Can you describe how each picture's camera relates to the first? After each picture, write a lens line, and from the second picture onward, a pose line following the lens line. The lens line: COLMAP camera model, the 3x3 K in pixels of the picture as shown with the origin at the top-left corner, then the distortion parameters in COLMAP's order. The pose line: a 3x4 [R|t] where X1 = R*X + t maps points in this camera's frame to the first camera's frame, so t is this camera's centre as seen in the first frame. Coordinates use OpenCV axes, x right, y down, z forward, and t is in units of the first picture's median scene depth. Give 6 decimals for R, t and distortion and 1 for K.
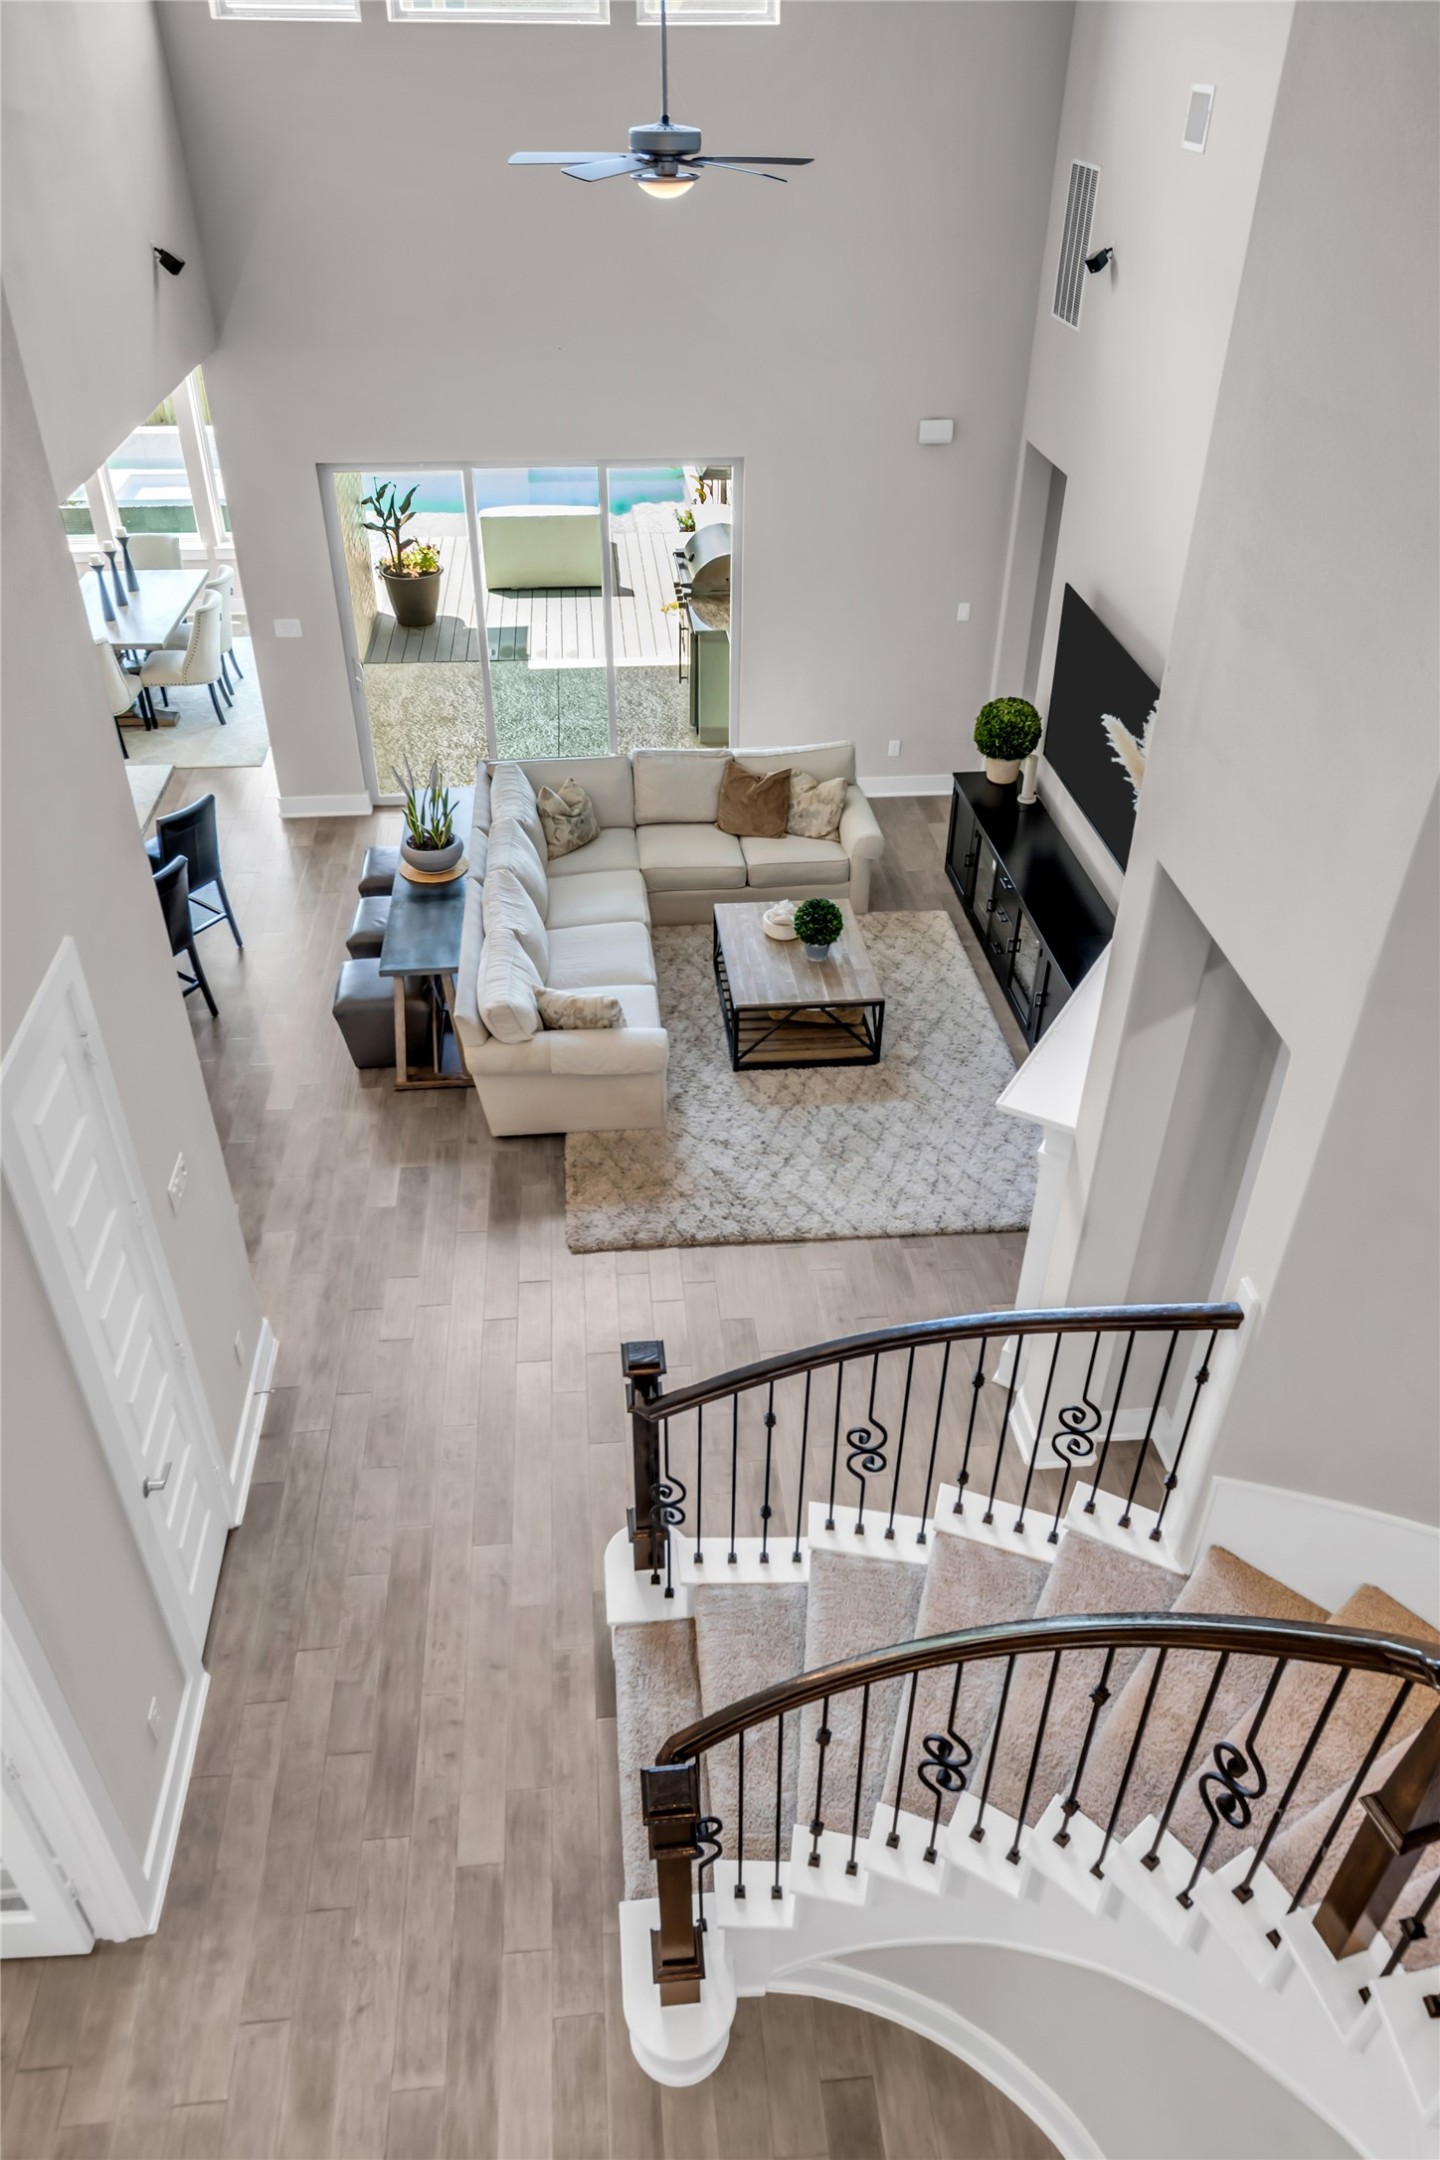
lens RADIAL K [[1464.1, 0, 707.2], [0, 1464.1, 1092.8], [0, 0, 1]] dist [0.006312, -0.000718]
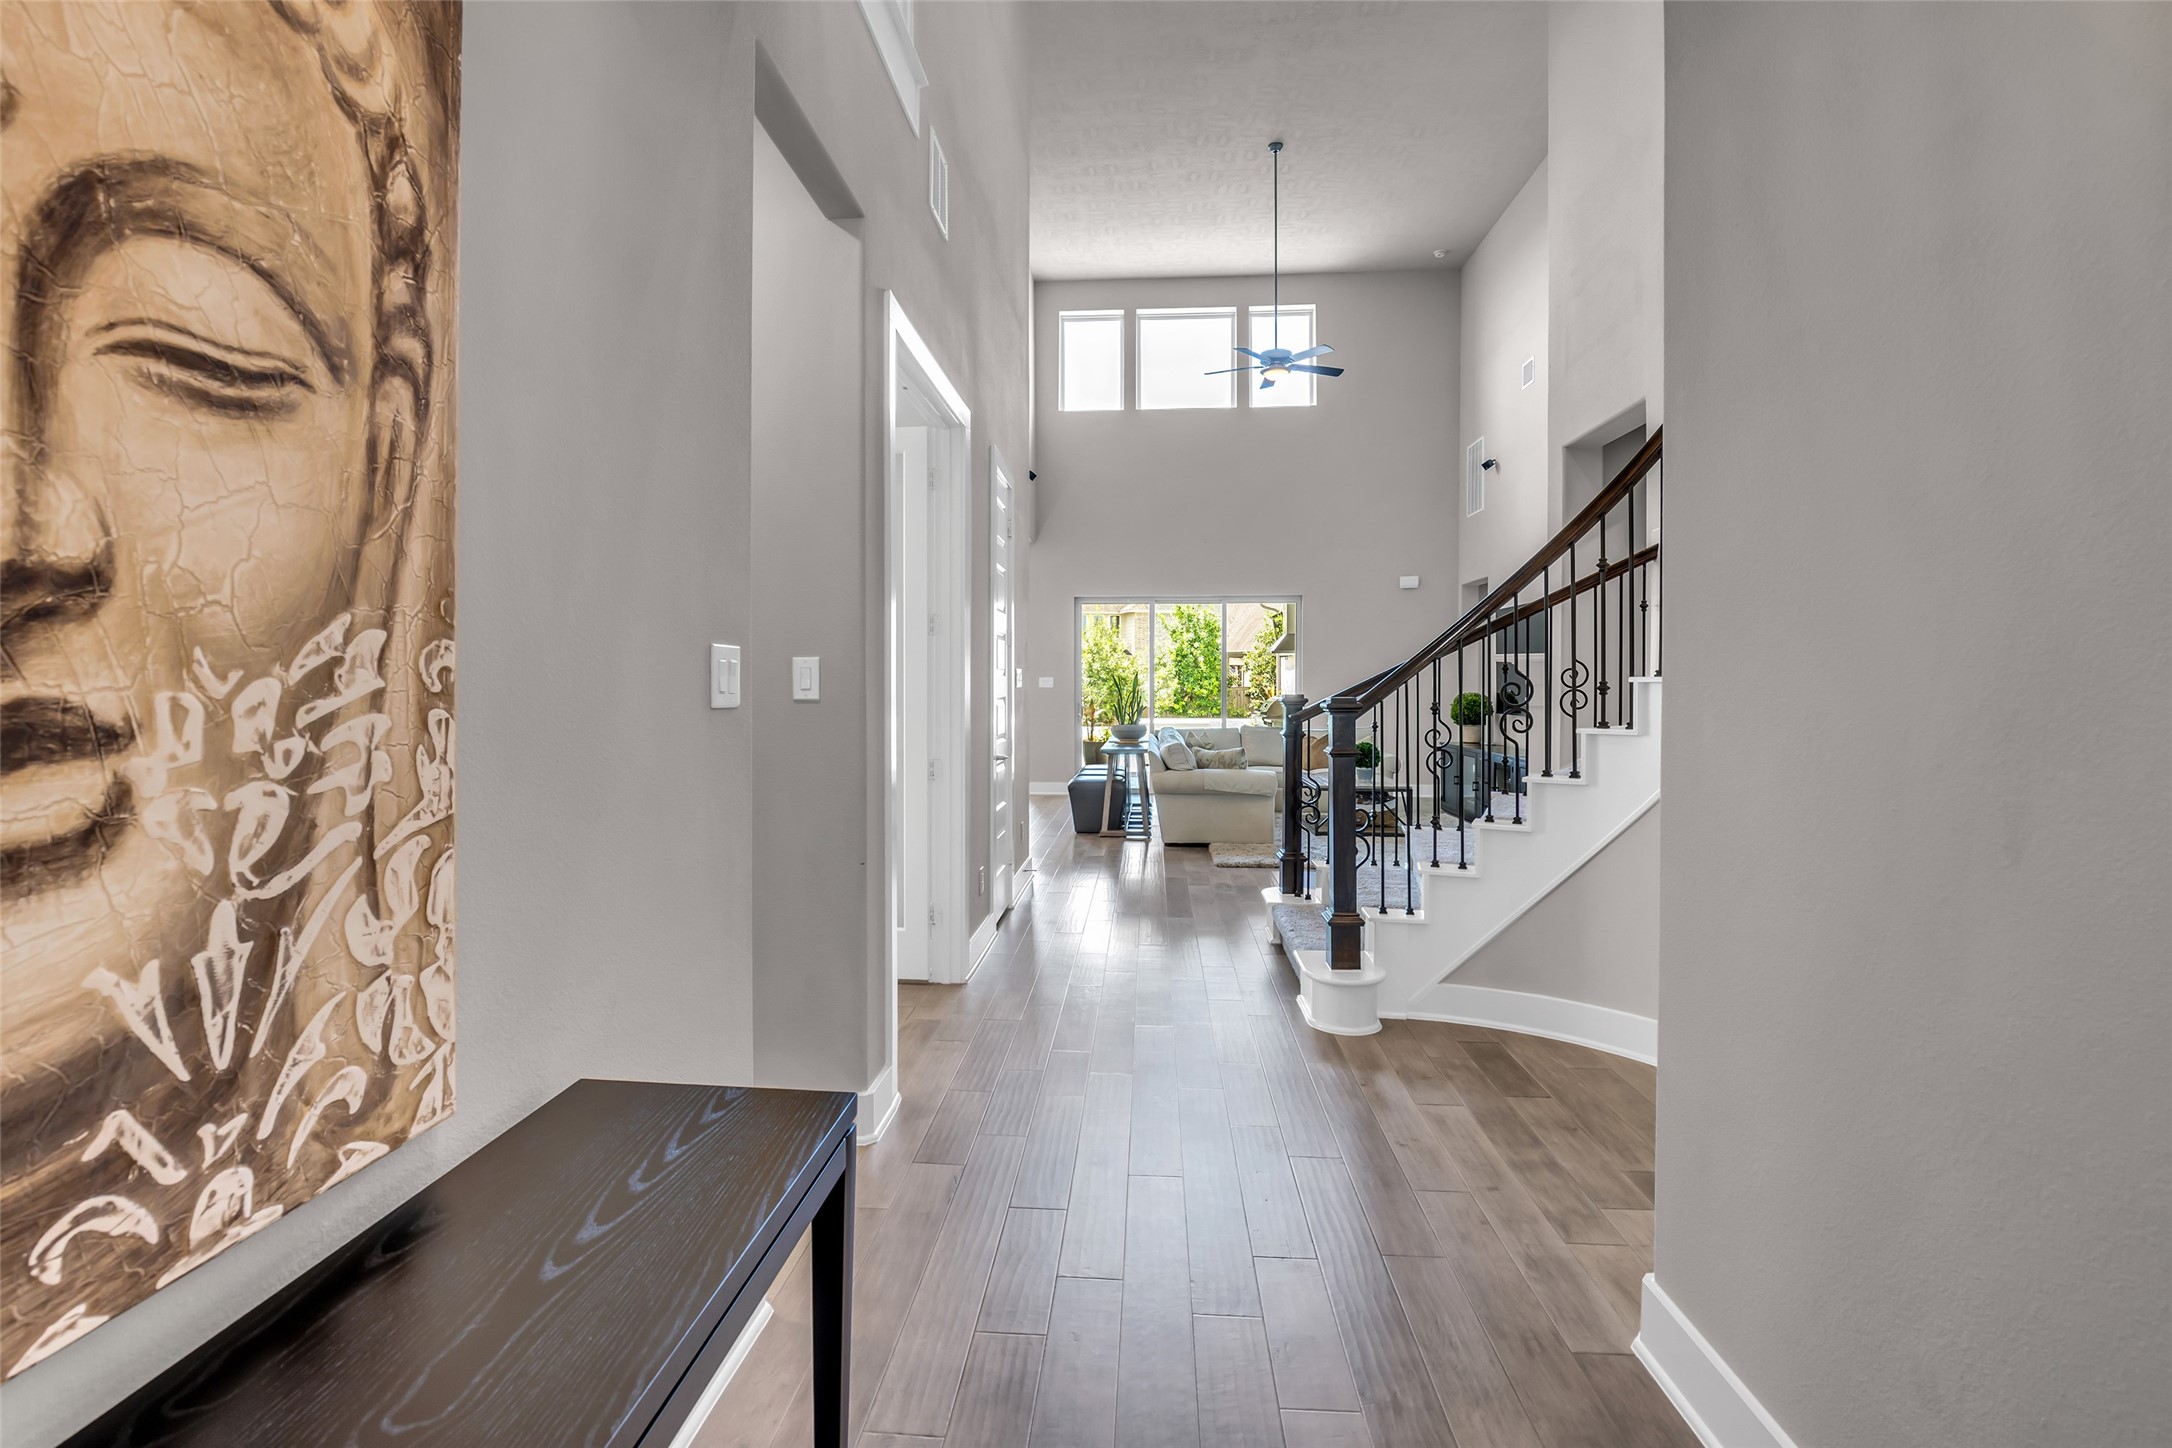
lens RADIAL K [[1002.2, 0, 1072.2], [0, 1002.2, 718.2], [0, 0, 1]] dist [-0.023660, 0.006505]
pose [[0.986036, 0.000132, -0.166533, -0.111678], [-0.094737, 0.822867, -0.560281, 0.936369], [0.136960, 0.568234, 0.811389, 0.055494]]
